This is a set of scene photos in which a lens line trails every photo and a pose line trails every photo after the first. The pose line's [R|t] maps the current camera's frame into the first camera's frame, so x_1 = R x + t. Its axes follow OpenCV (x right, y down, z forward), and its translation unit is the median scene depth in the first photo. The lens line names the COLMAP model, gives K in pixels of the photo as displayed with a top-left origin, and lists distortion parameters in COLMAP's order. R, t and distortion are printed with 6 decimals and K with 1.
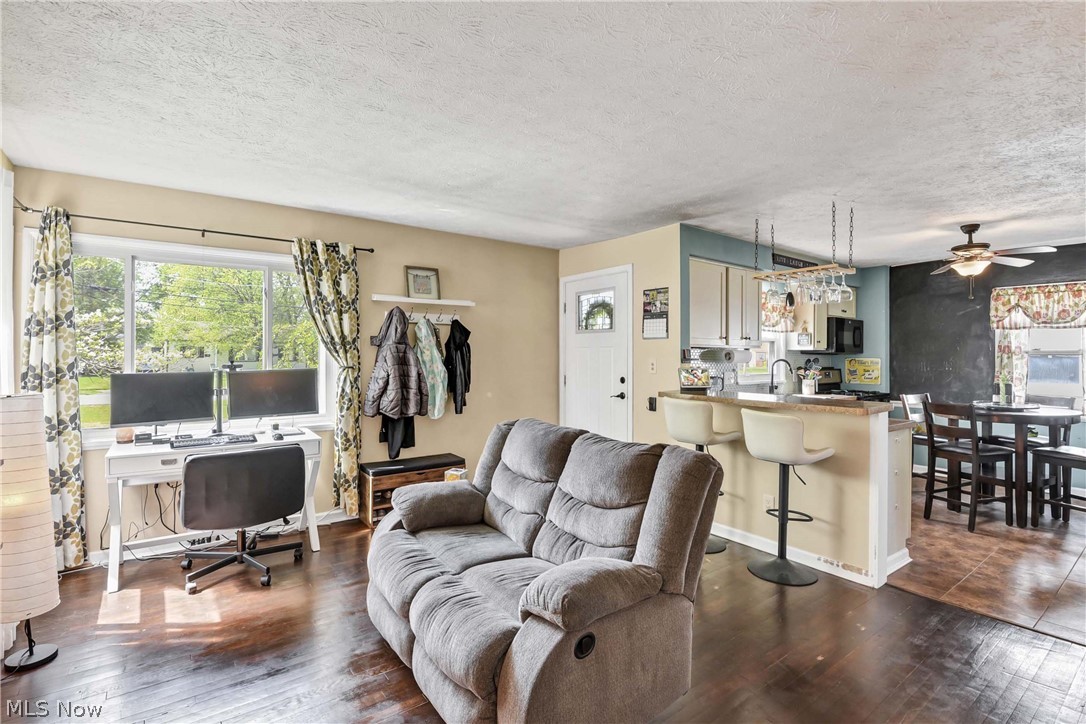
lens RADIAL K [[500.5, 0, 563.4], [0, 500.5, 353.5], [0, 0, 1]] dist [-0.016795, -0.001498]
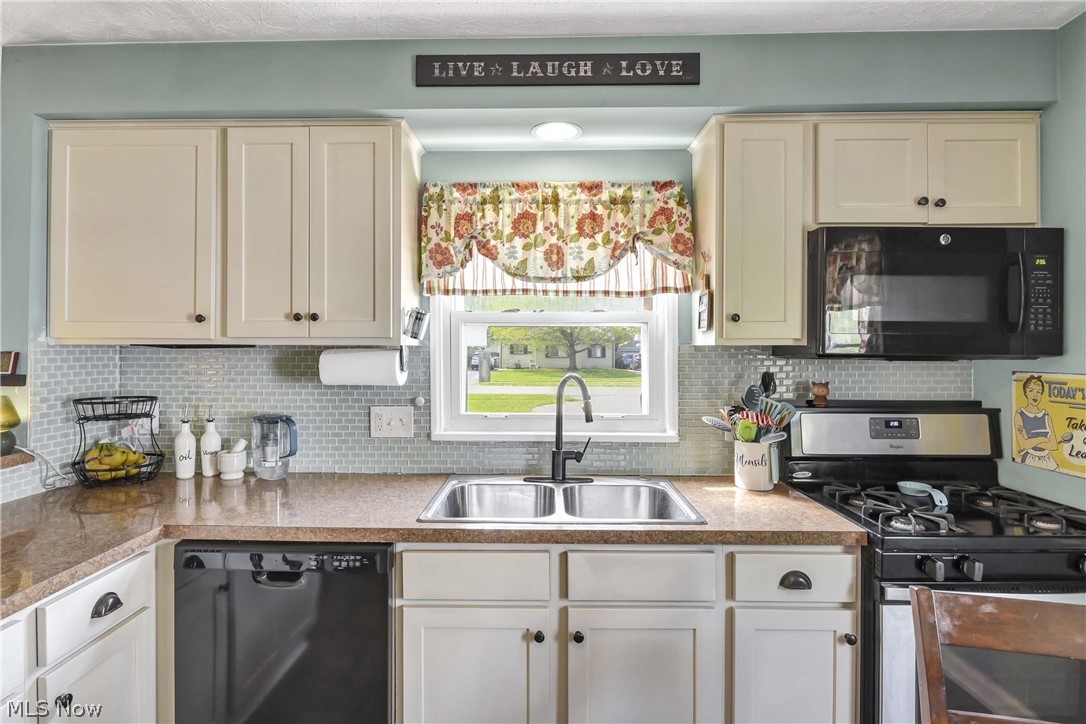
lens RADIAL K [[549.3, 0, 531.2], [0, 549.3, 349.2], [0, 0, 1]] dist [0.001733, -0.006875]
pose [[0.781286, -0.005287, -0.624150, 0.682478], [0.004492, 0.999986, -0.002848, -0.005082], [0.624156, -0.000578, 0.781299, 0.734894]]
